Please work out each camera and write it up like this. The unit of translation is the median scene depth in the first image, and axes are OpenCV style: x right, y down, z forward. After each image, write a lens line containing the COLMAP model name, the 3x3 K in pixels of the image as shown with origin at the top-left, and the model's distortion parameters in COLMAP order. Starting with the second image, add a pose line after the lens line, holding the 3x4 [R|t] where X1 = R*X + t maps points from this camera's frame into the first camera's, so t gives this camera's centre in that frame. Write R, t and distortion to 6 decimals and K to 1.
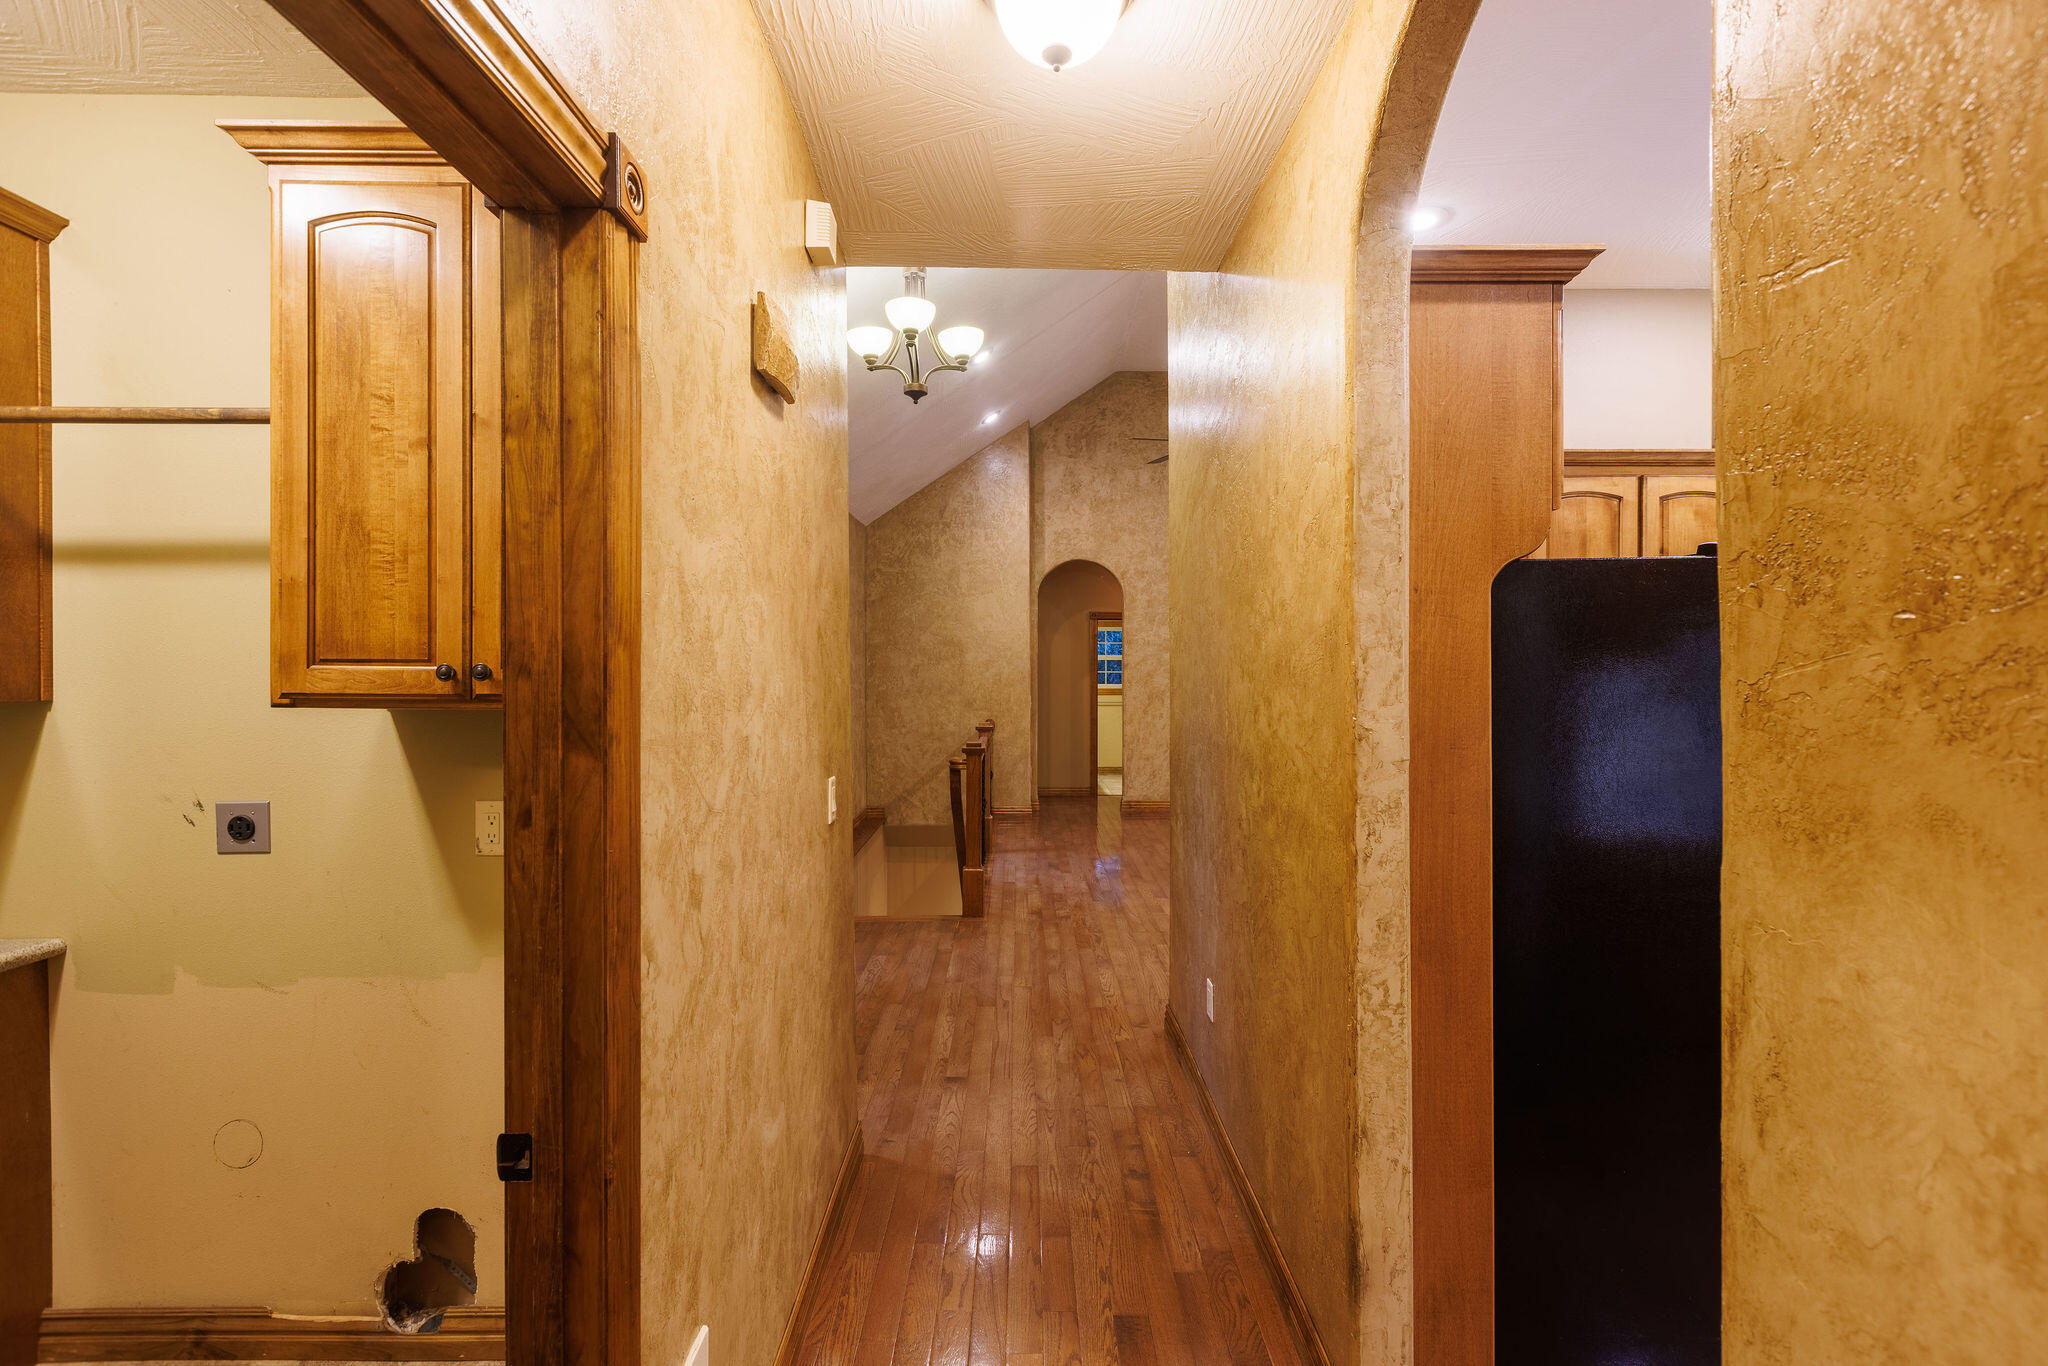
lens RADIAL K [[913.8, 0, 1032.5], [0, 913.8, 673.7], [0, 0, 1]] dist [0.002479, -0.001708]
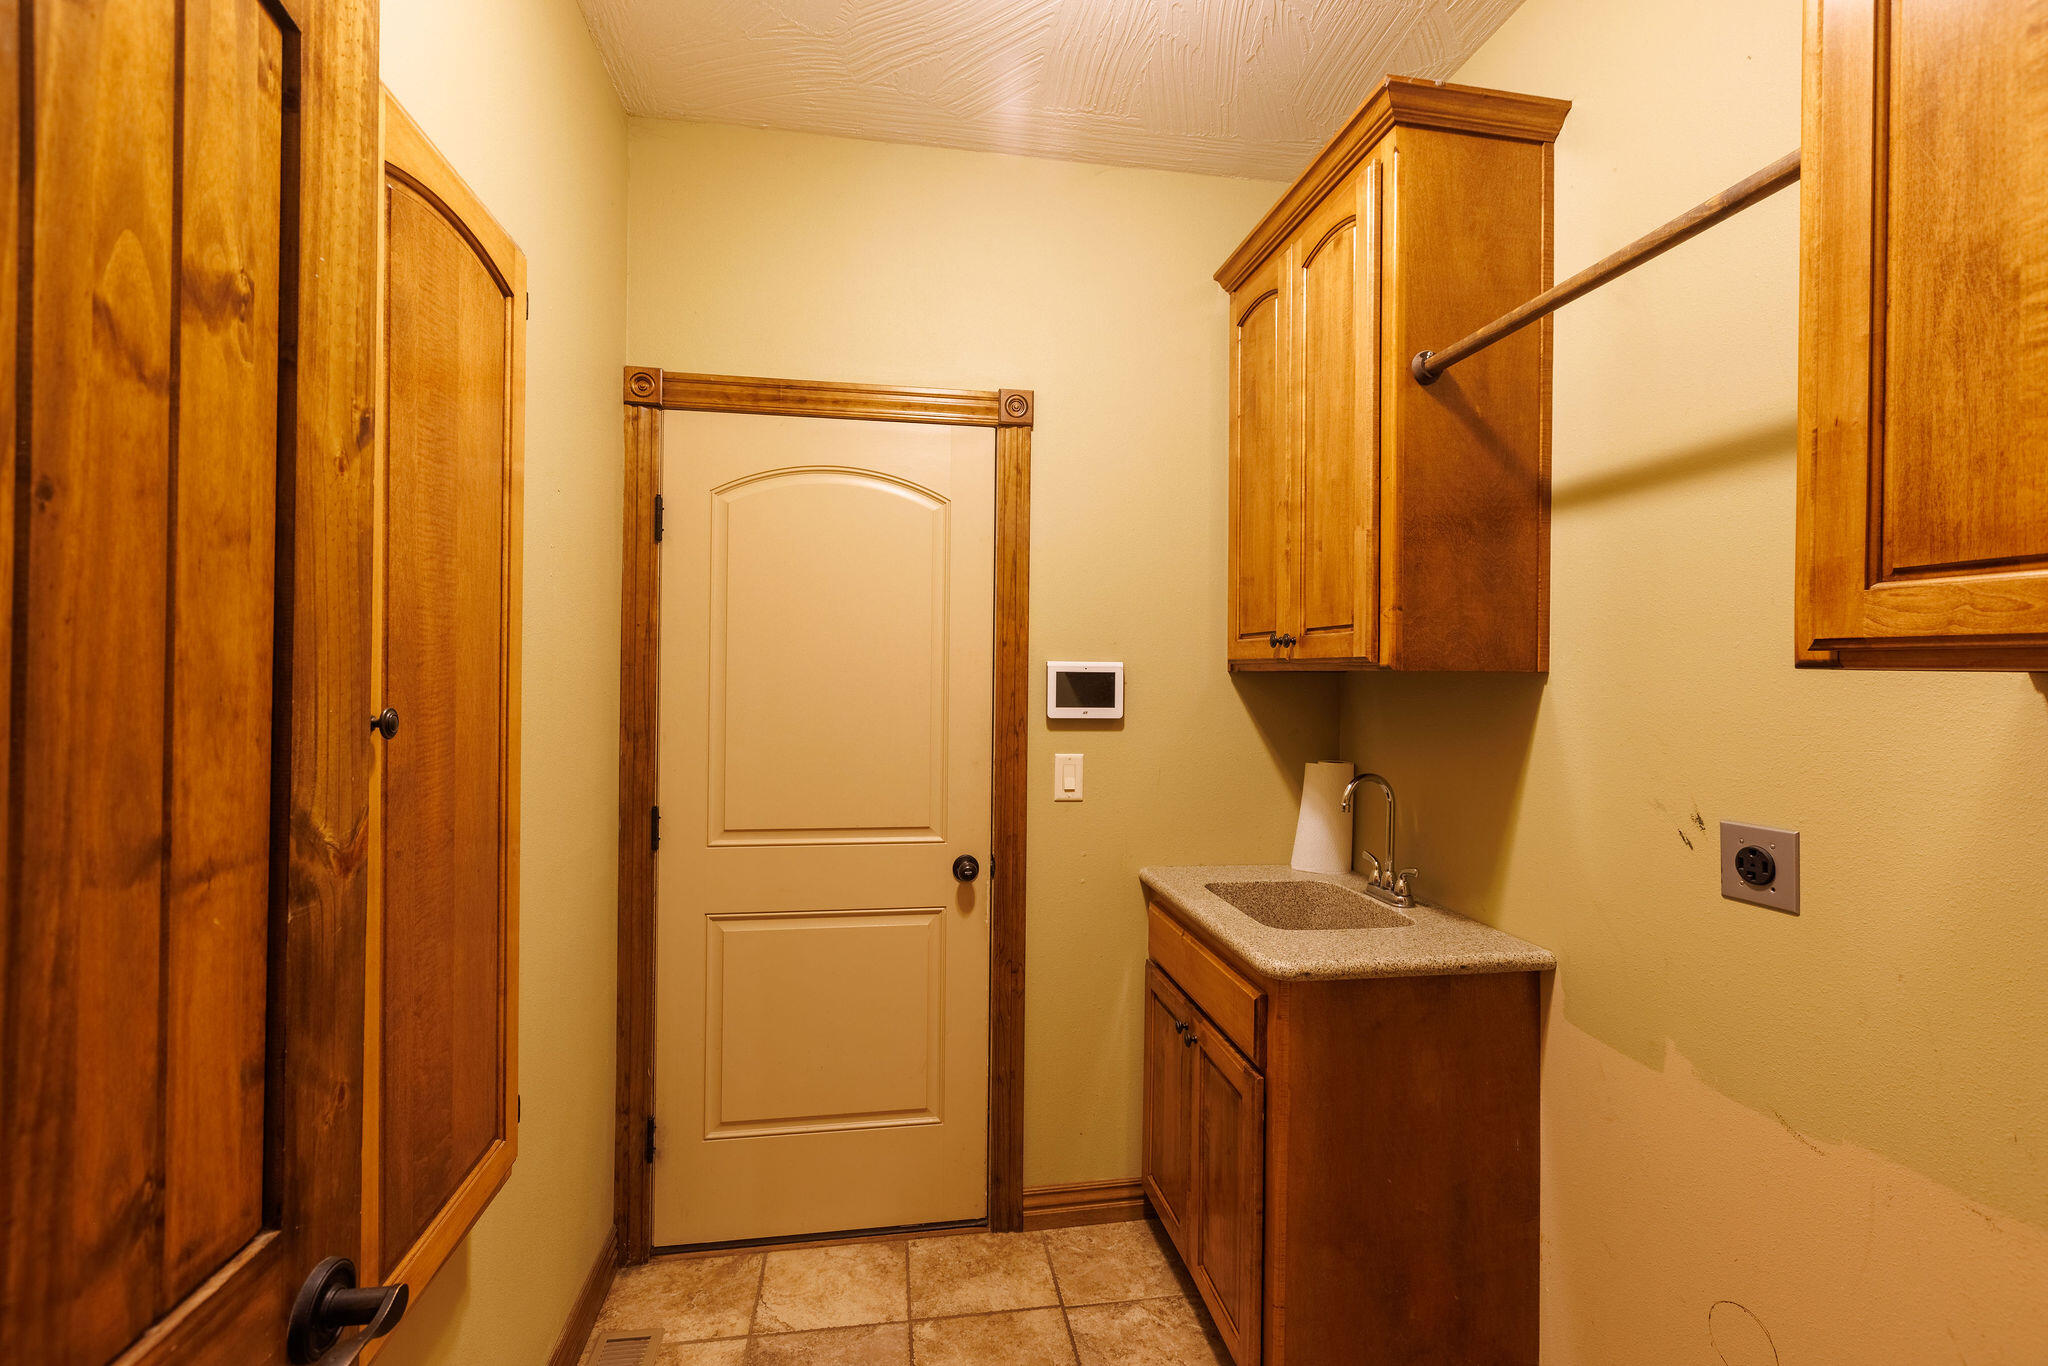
lens RADIAL K [[913.8, 0, 1022.7], [0, 913.8, 669.9], [0, 0, 1]] dist [0.002479, -0.001708]
pose [[0.155598, -0.003550, -0.987814, -0.356449], [-0.019075, 0.999796, -0.006598, 0.050824], [0.987636, 0.019869, 0.155498, 0.449640]]
